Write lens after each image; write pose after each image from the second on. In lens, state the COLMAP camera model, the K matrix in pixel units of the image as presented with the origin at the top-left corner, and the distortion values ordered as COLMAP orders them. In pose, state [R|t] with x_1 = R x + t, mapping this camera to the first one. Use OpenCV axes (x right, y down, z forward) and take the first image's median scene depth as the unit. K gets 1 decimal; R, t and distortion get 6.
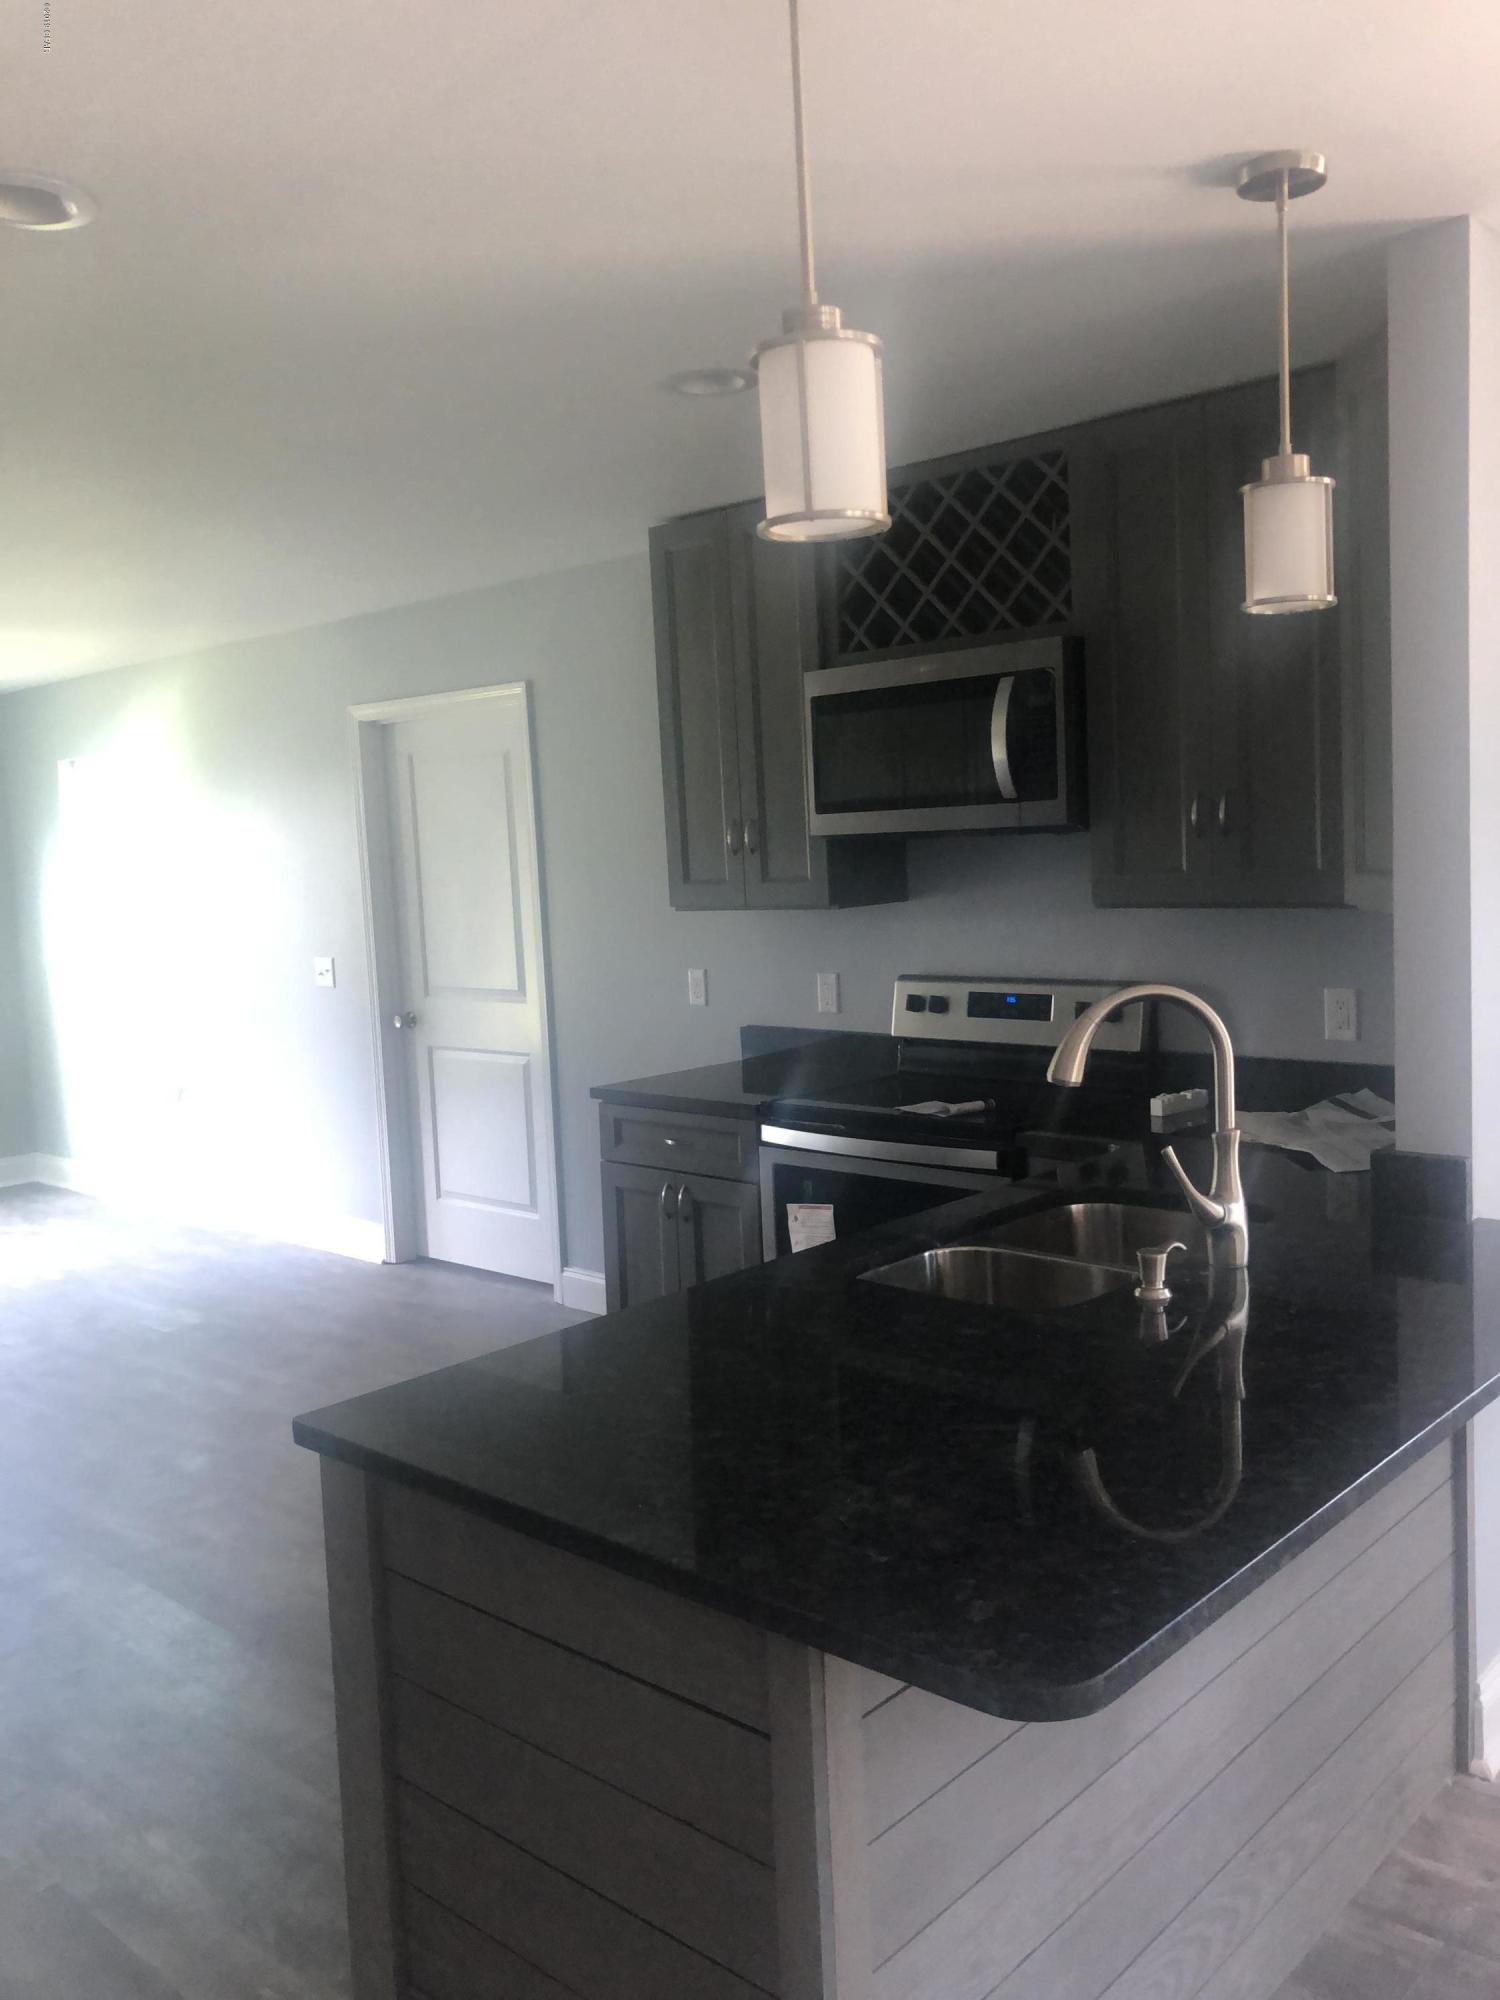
lens RADIAL K [[1649.5, 0, 759.9], [0, 1649.5, 994.0], [0, 0, 1]] dist [0.035213, -0.012739]
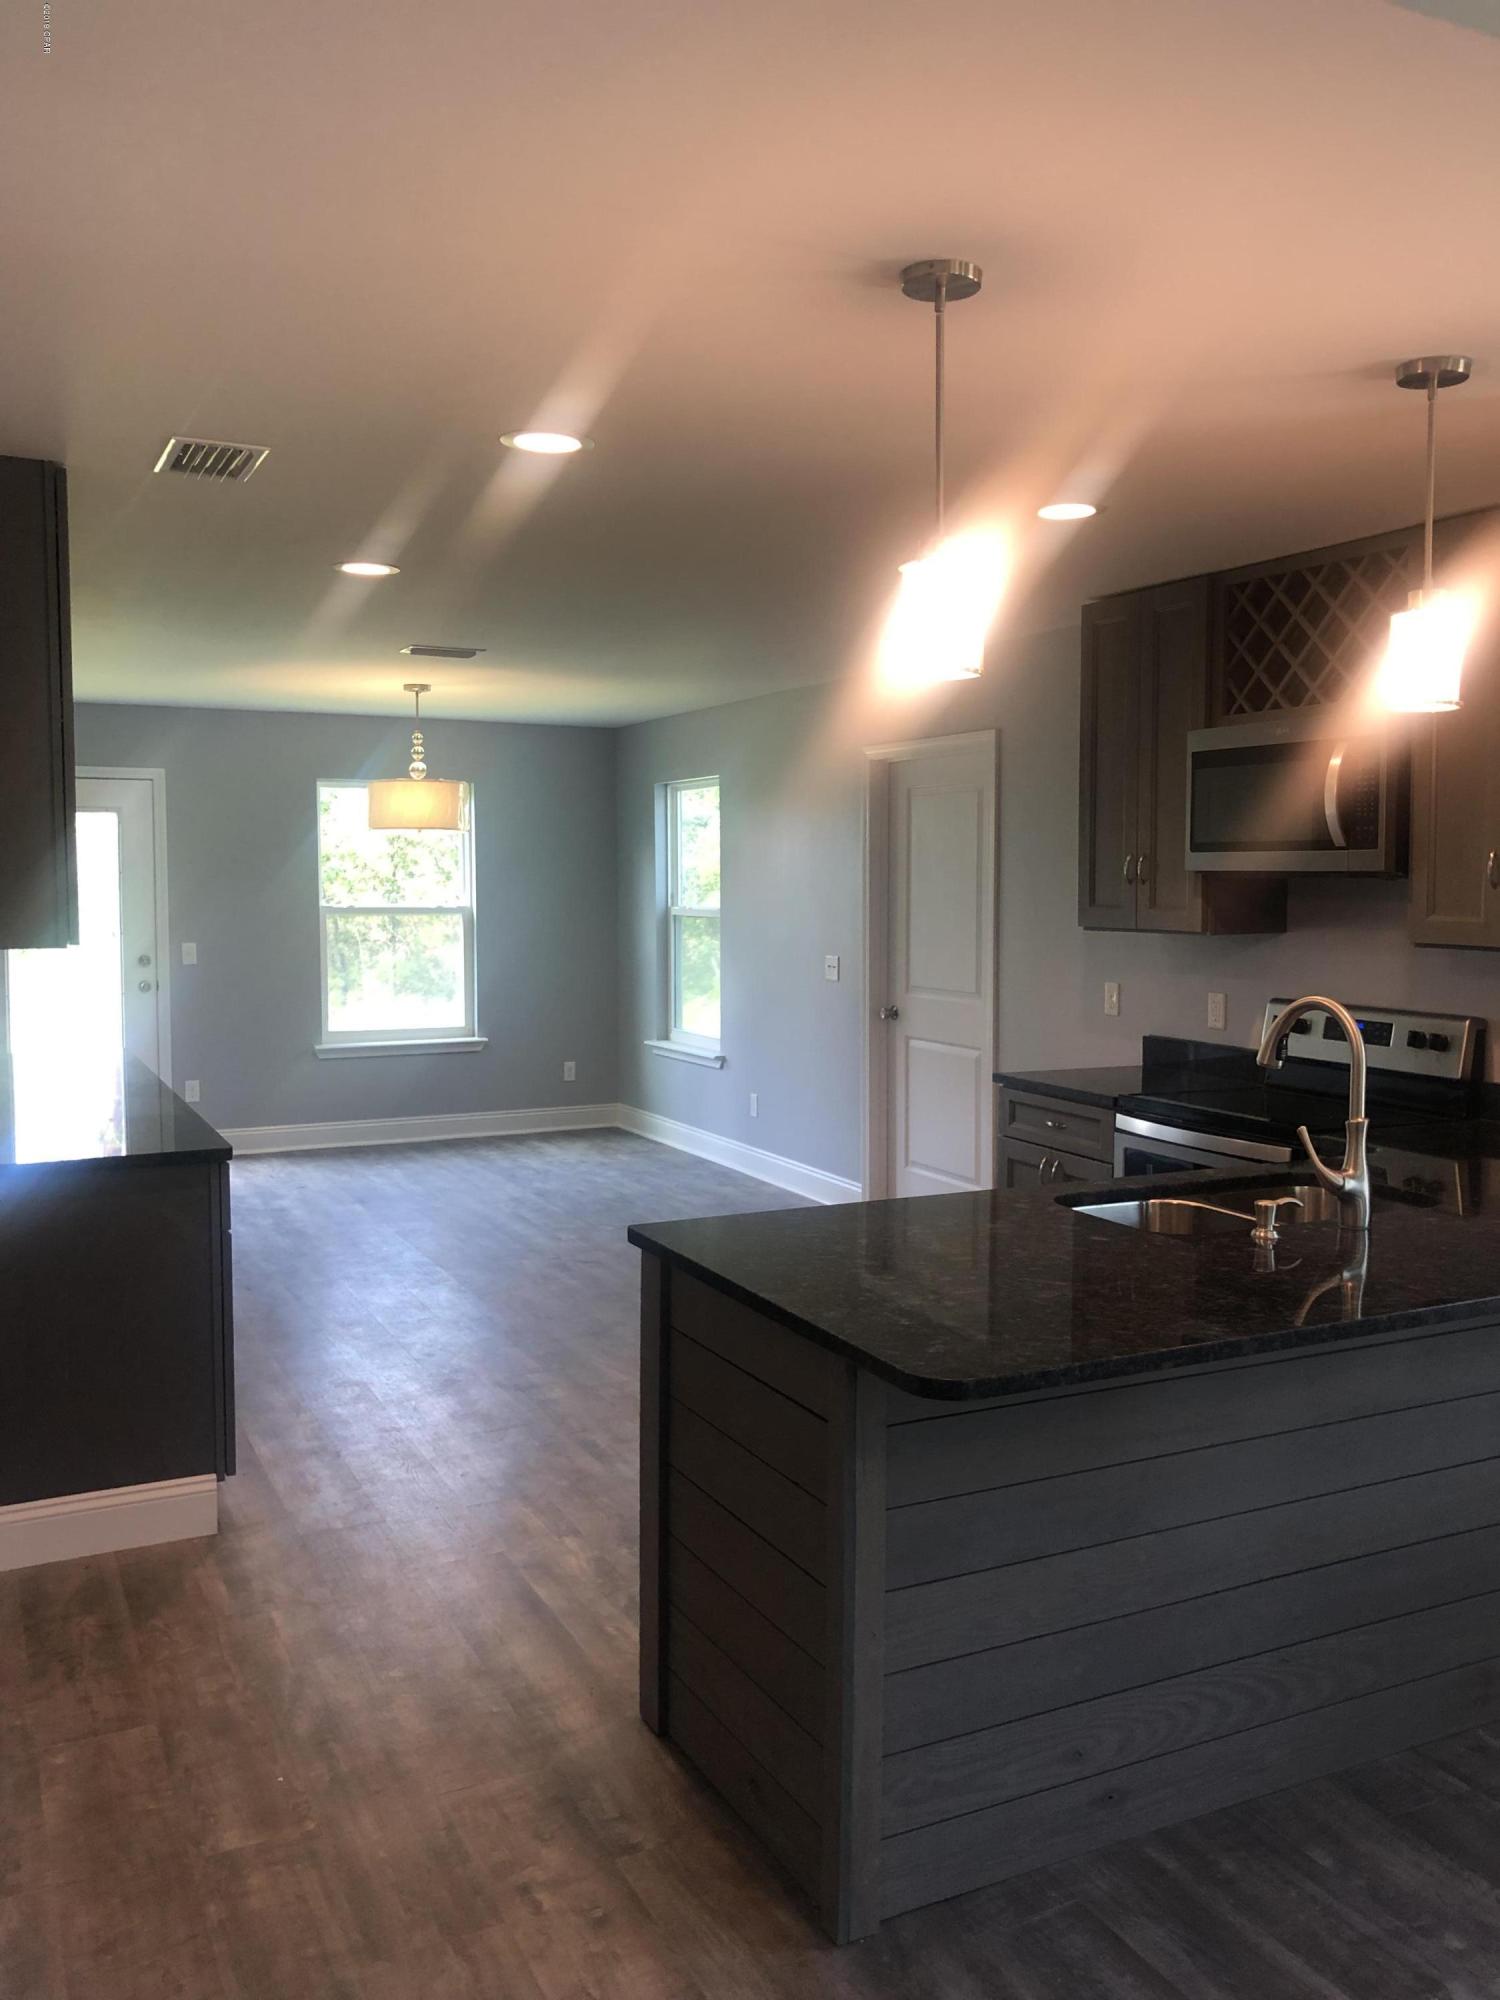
lens RADIAL K [[1648.1, 0, 750.0], [0, 1648.1, 1000.0], [0, 0, 1]] dist [0.035401, -0.016502]
pose [[0.929451, 0.074841, -0.361274, 0.169291], [-0.078131, 0.996928, 0.005514, 0.012032], [0.360577, 0.023102, 0.932443, -0.190255]]
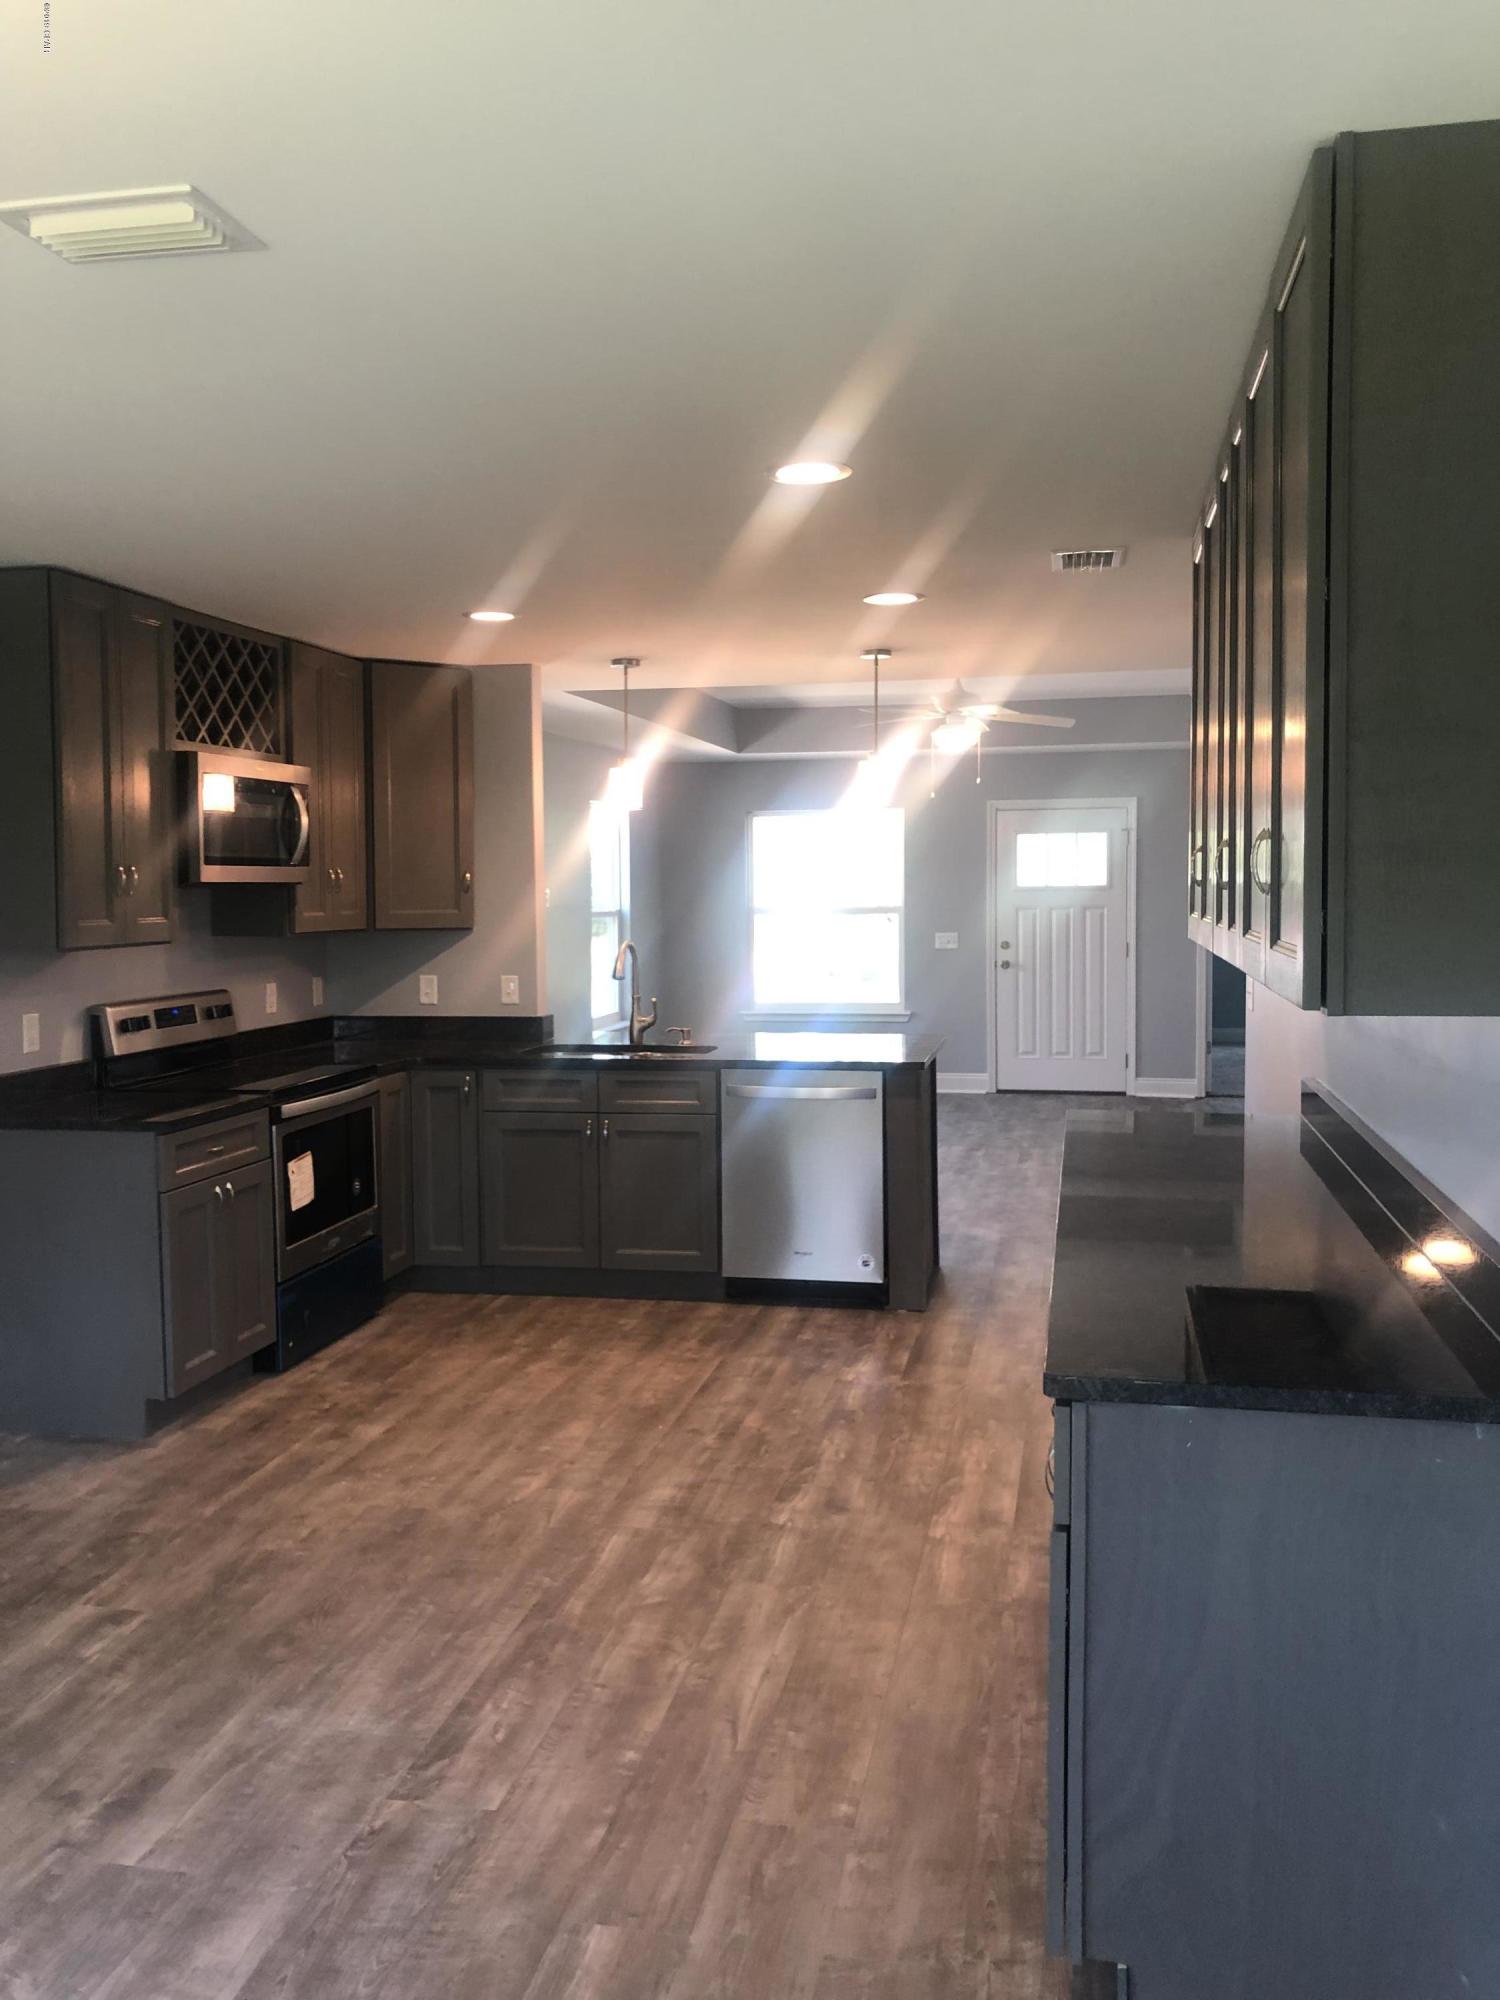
lens RADIAL K [[1648.1, 0, 750.0], [0, 1648.1, 1000.0], [0, 0, 1]] dist [0.035401, -0.016502]
pose [[-0.519849, -0.010952, 0.854188, -1.239772], [0.114990, 0.989920, 0.082674, -0.063500], [-0.846484, 0.141201, -0.513349, 1.289057]]
